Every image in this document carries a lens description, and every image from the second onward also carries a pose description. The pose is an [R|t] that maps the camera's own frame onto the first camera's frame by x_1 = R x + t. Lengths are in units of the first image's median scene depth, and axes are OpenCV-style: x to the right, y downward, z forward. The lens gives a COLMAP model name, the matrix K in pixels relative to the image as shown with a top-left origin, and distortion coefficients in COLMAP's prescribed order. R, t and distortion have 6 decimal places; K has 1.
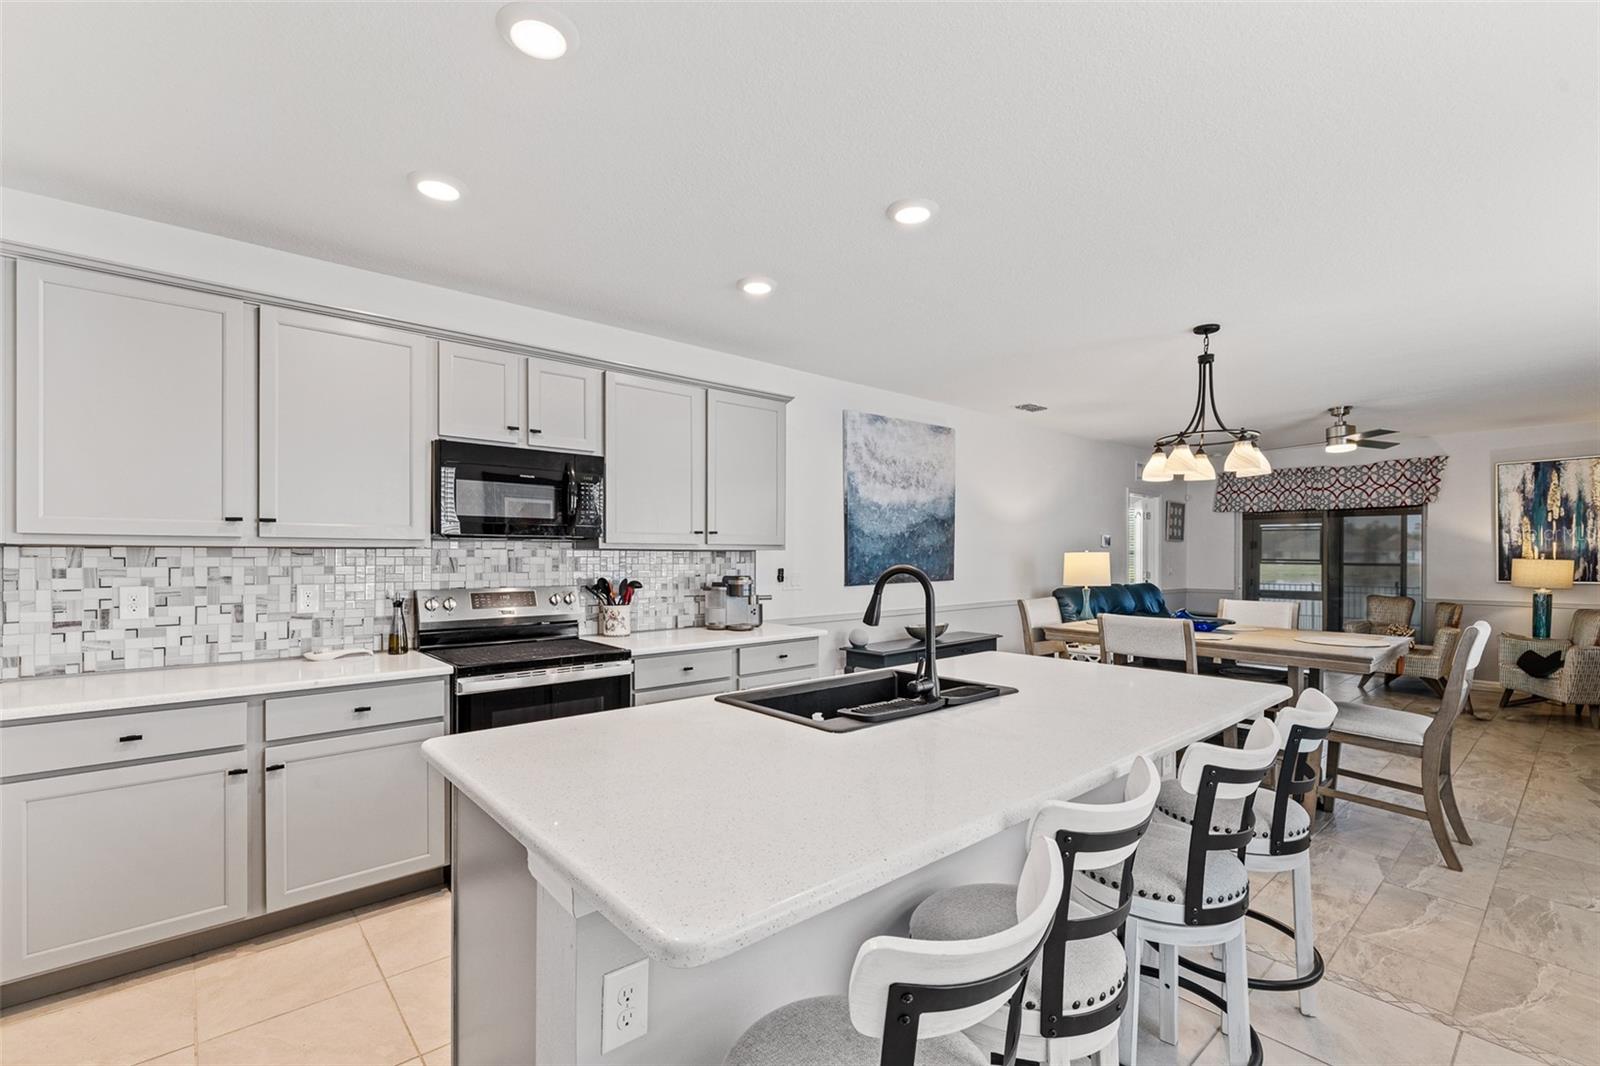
lens RADIAL K [[700.2, 0, 799.4], [0, 700.2, 552.6], [0, 0, 1]] dist [0.000075, 0.000409]
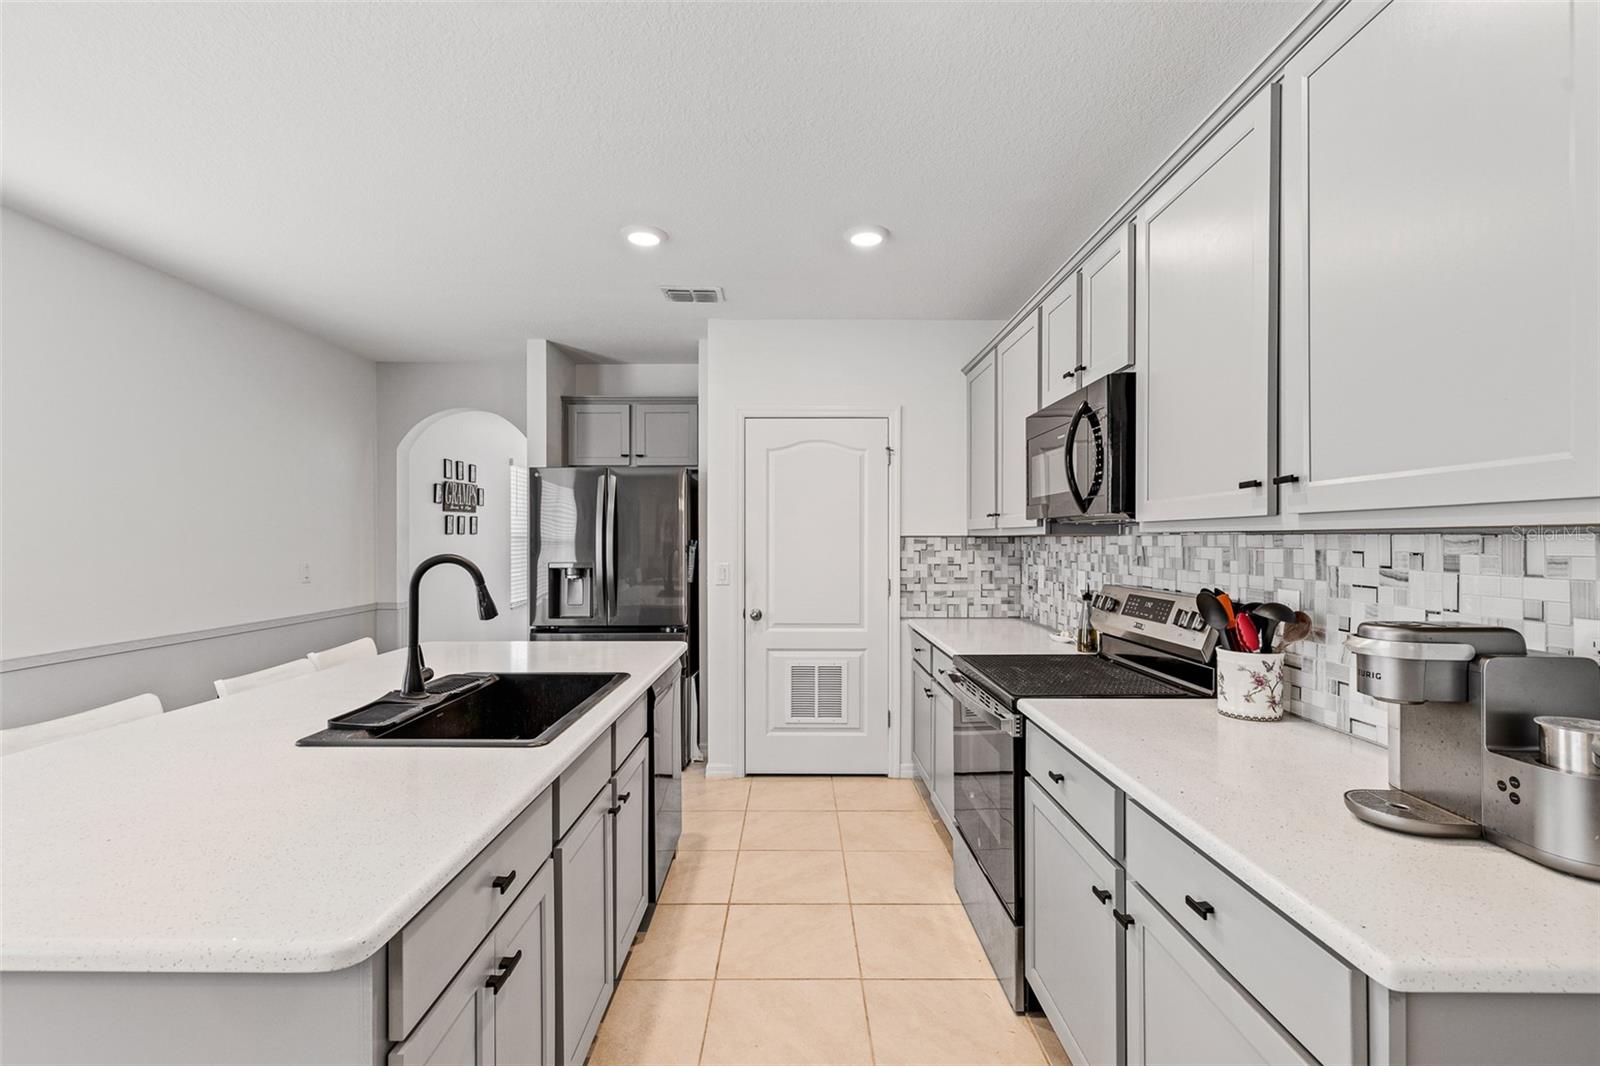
lens RADIAL K [[689.5, 0, 799.4], [0, 689.5, 544.4], [0, 0, 1]] dist [-0.000295, -0.000239]
pose [[-0.653231, 0.002331, -0.757155, 0.207967], [-0.001059, 0.999991, 0.003993, 0.001557], [0.757158, 0.003410, -0.653223, 0.777573]]
